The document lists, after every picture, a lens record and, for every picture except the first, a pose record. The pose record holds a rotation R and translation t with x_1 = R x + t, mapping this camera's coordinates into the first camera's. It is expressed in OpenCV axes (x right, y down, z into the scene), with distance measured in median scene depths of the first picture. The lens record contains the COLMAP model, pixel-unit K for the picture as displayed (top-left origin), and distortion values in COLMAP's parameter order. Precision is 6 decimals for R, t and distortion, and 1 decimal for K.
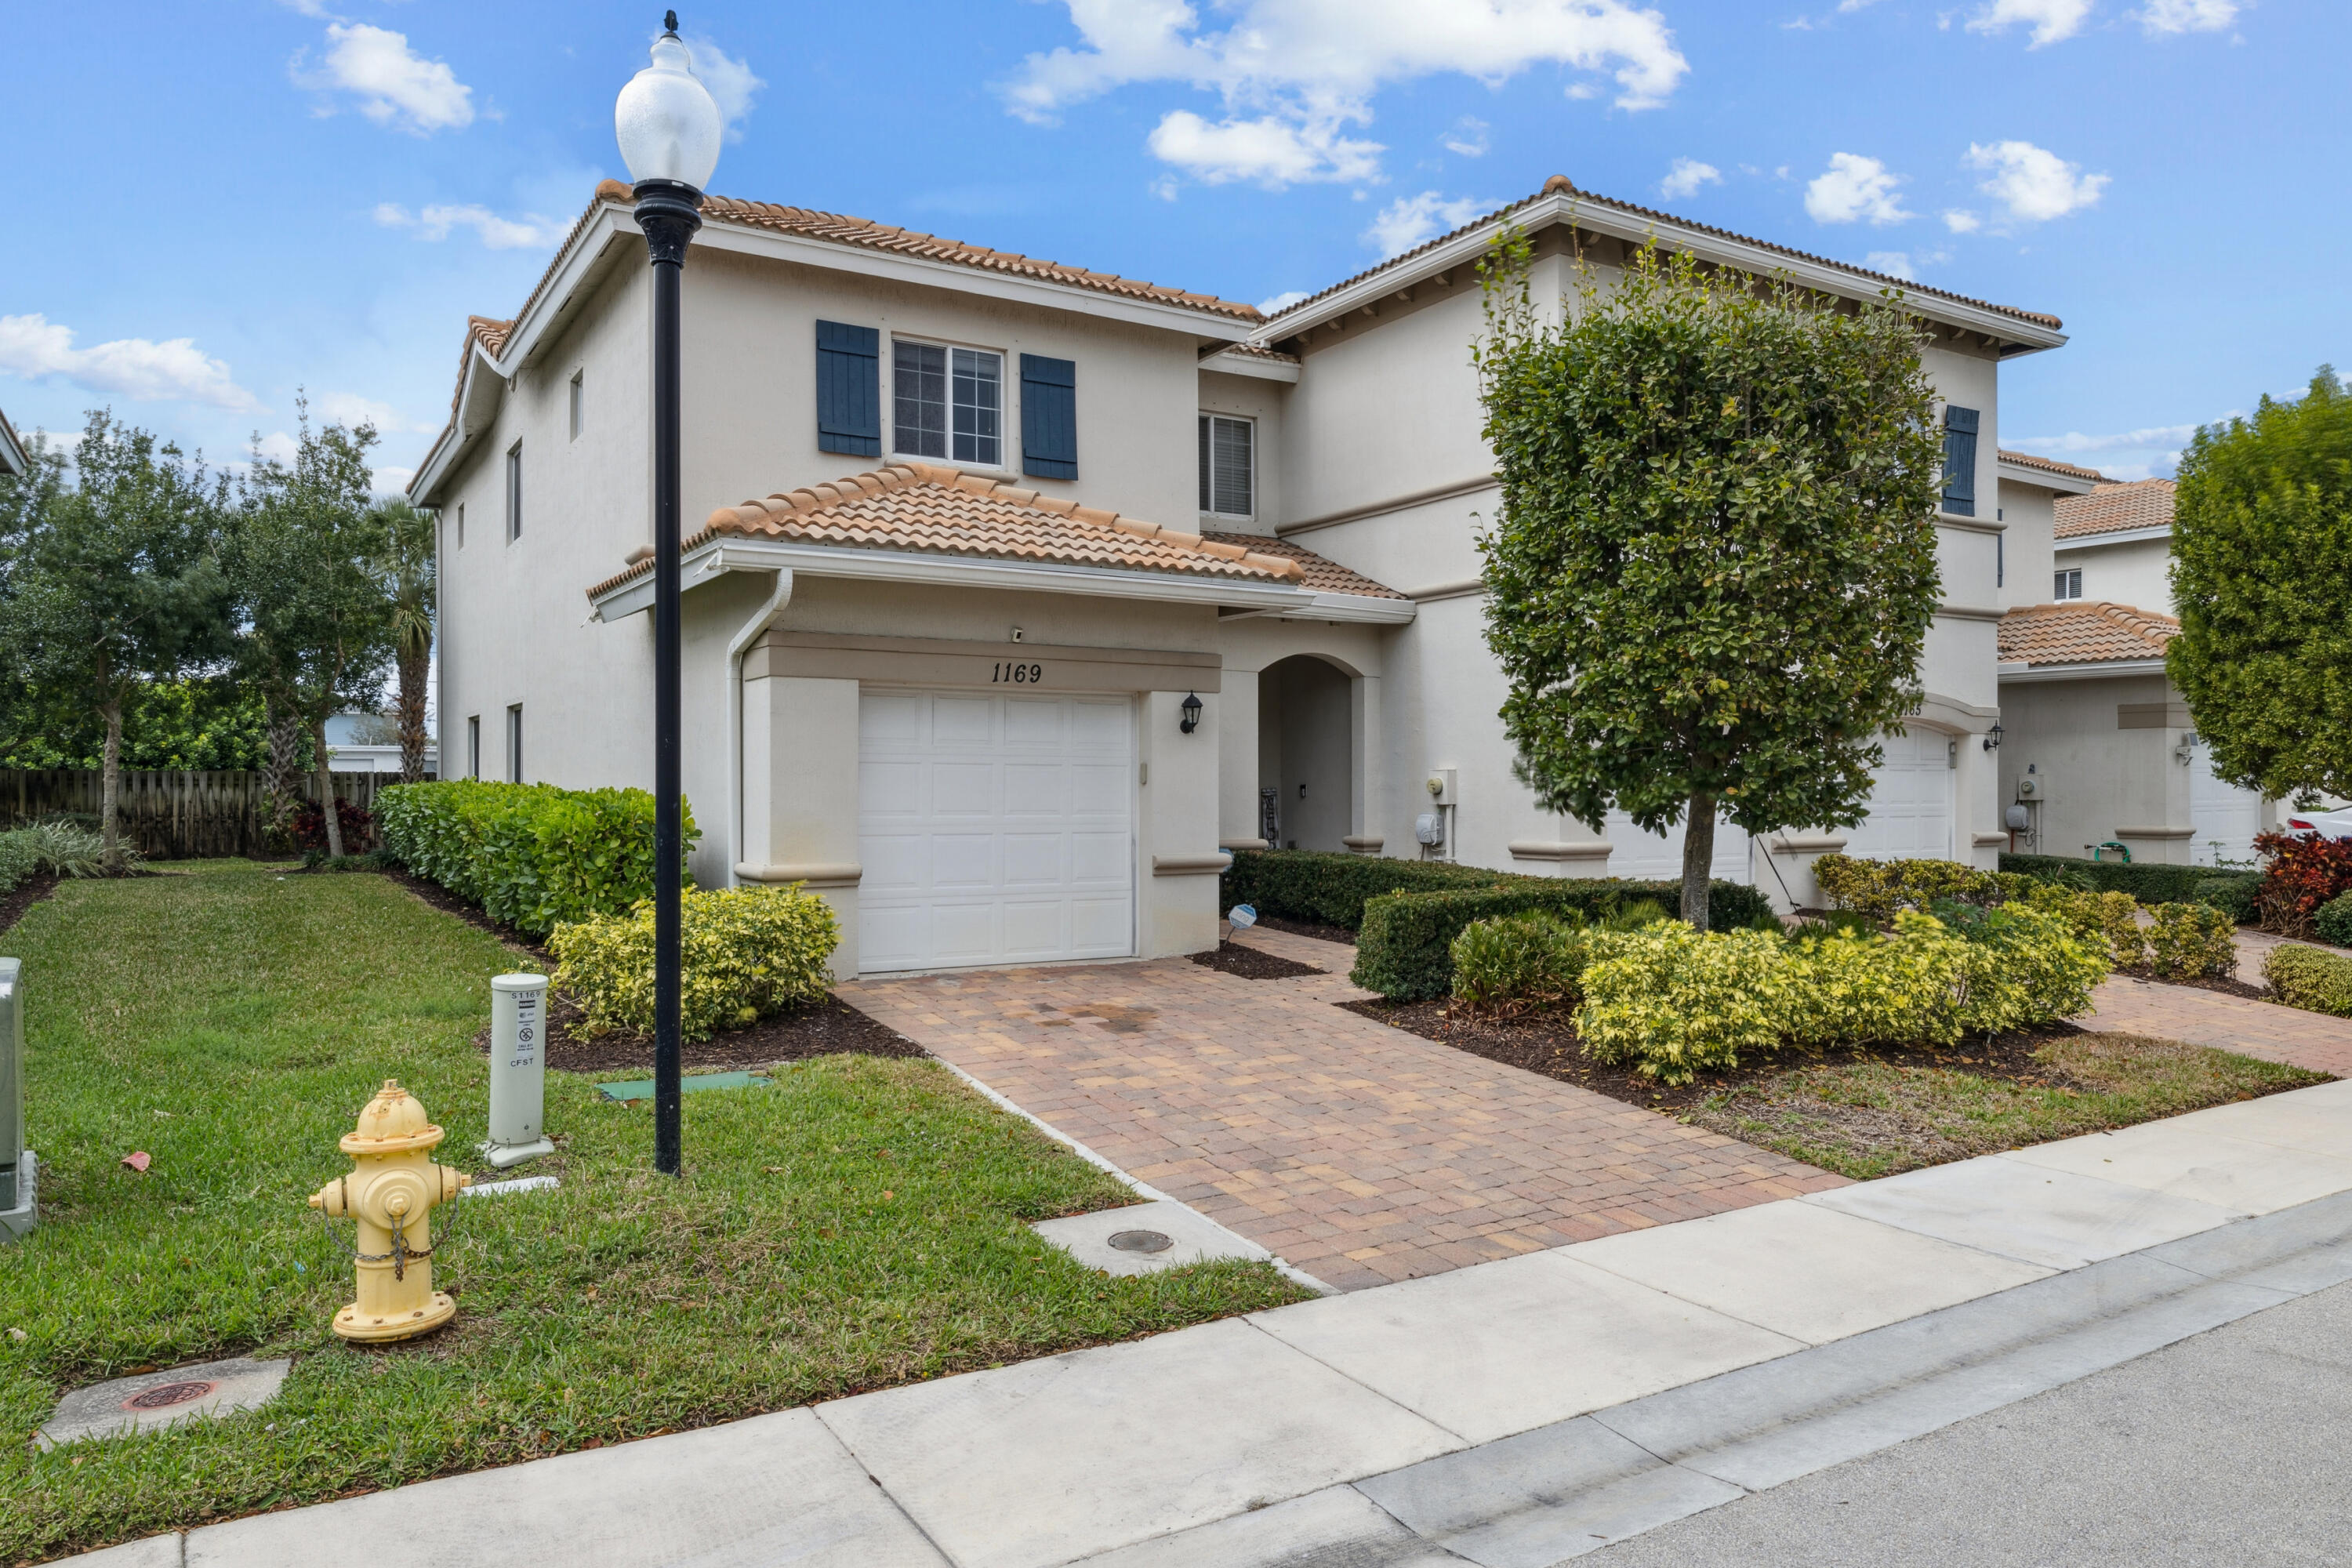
lens RADIAL K [[1544.9, 0, 1182.9], [0, 1544.9, 779.9], [0, 0, 1]] dist [0.003604, -0.001112]
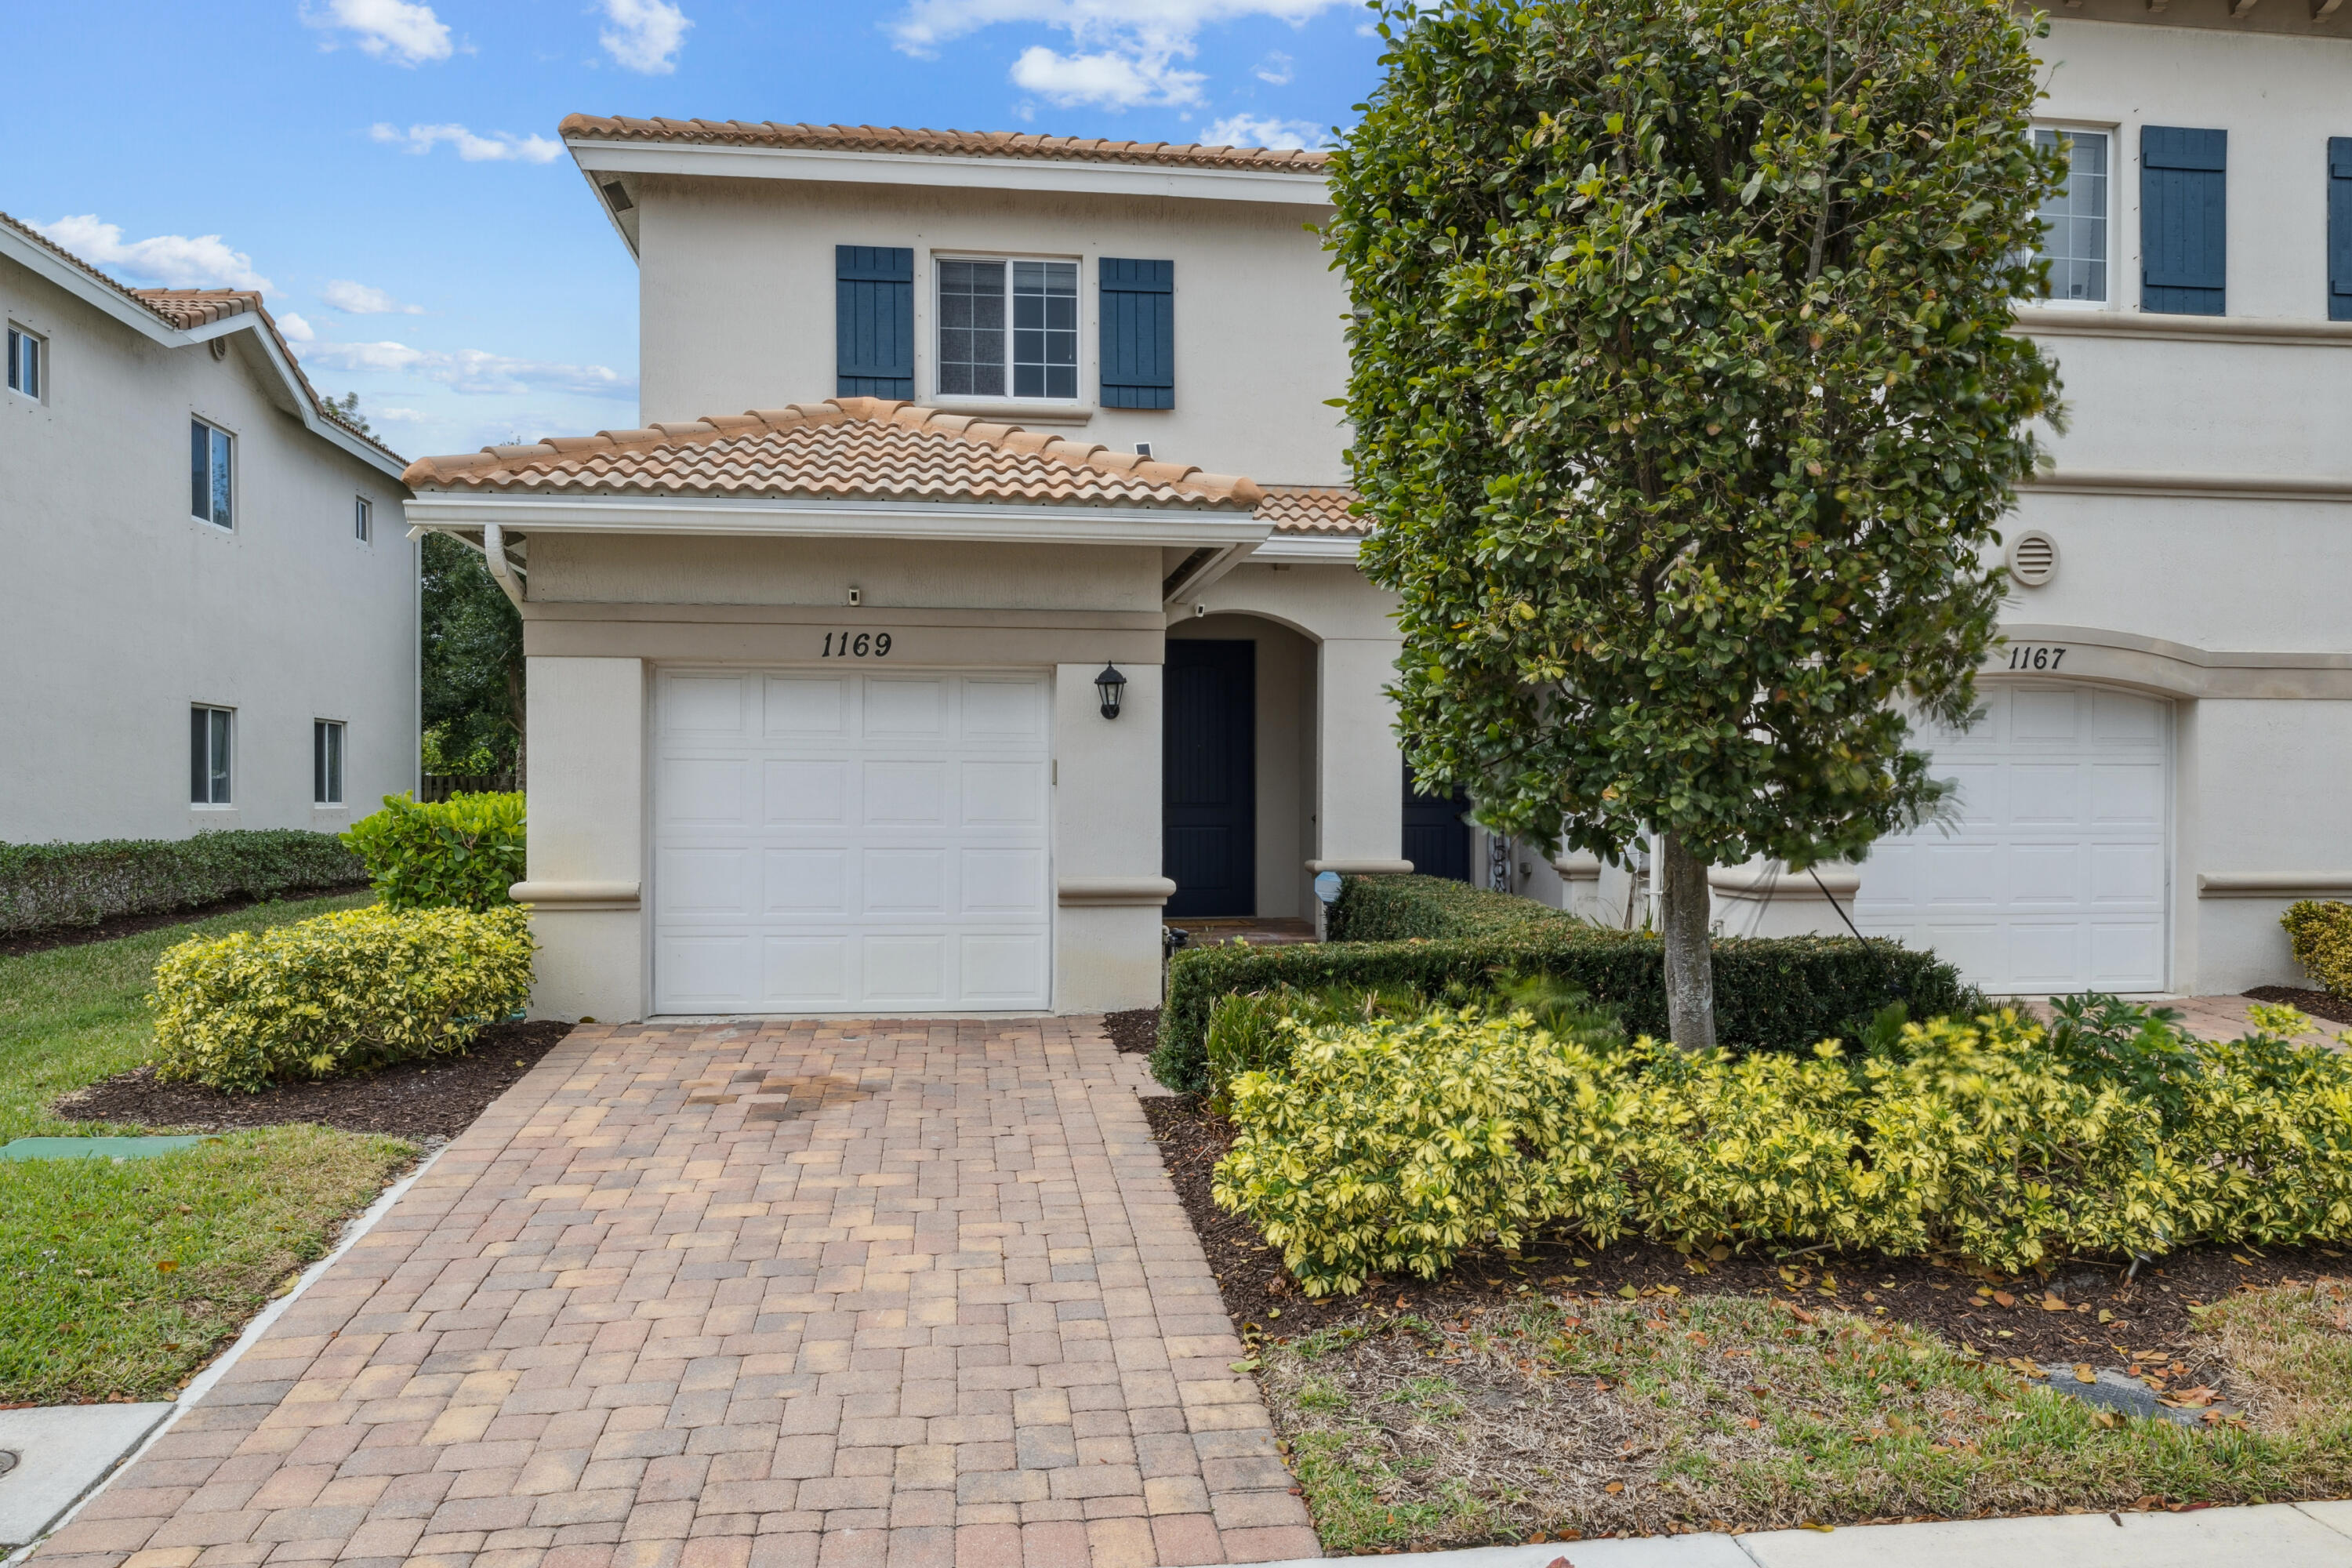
lens RADIAL K [[1639.1, 0, 1169.0], [0, 1639.1, 806.1], [0, 0, 1]] dist [0.006632, -0.006700]
pose [[0.913144, 0.004981, -0.407606, 0.353644], [-0.000669, 0.999942, 0.010723, 0.003838], [0.407636, -0.009519, 0.913095, 0.281329]]
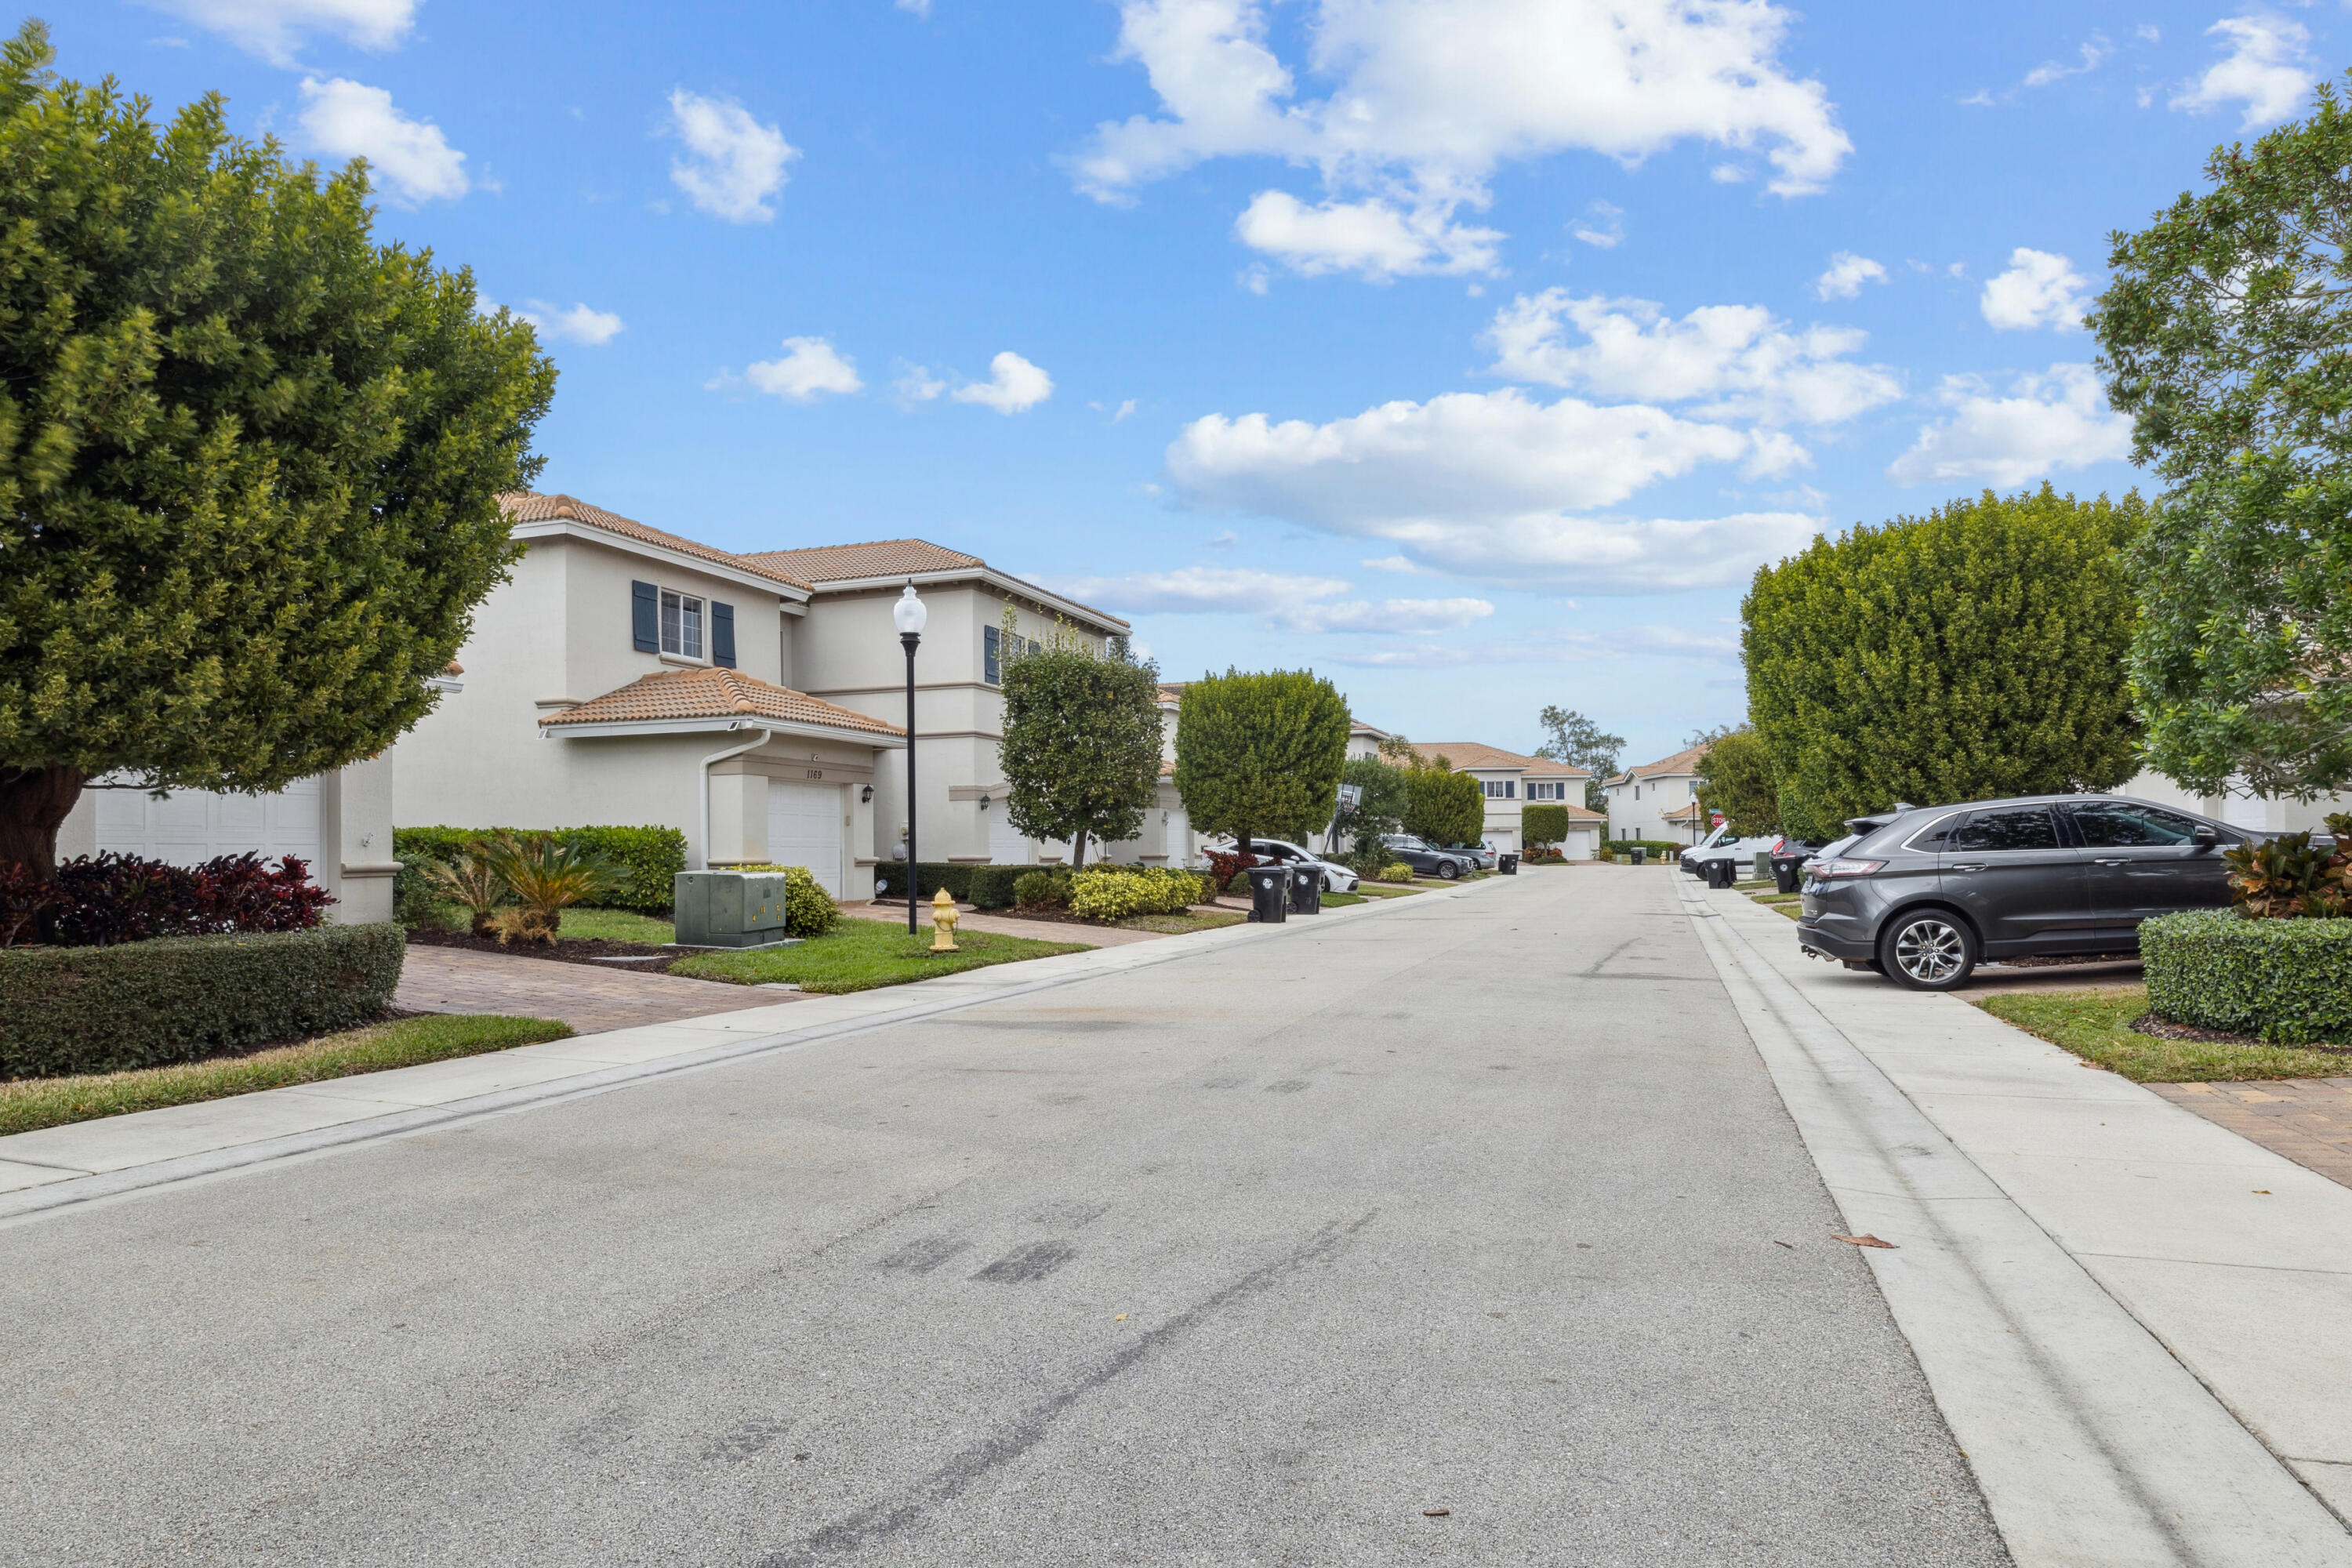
lens RADIAL K [[1320.7, 0, 1177.3], [0, 1320.7, 794.7], [0, 0, 1]] dist [0.001165, 0.000023]
pose [[0.784641, 0.022723, 0.619533, -0.826998], [0.002923, 0.999181, -0.040350, 0.037220], [-0.619943, 0.033471, 0.783933, -0.782378]]
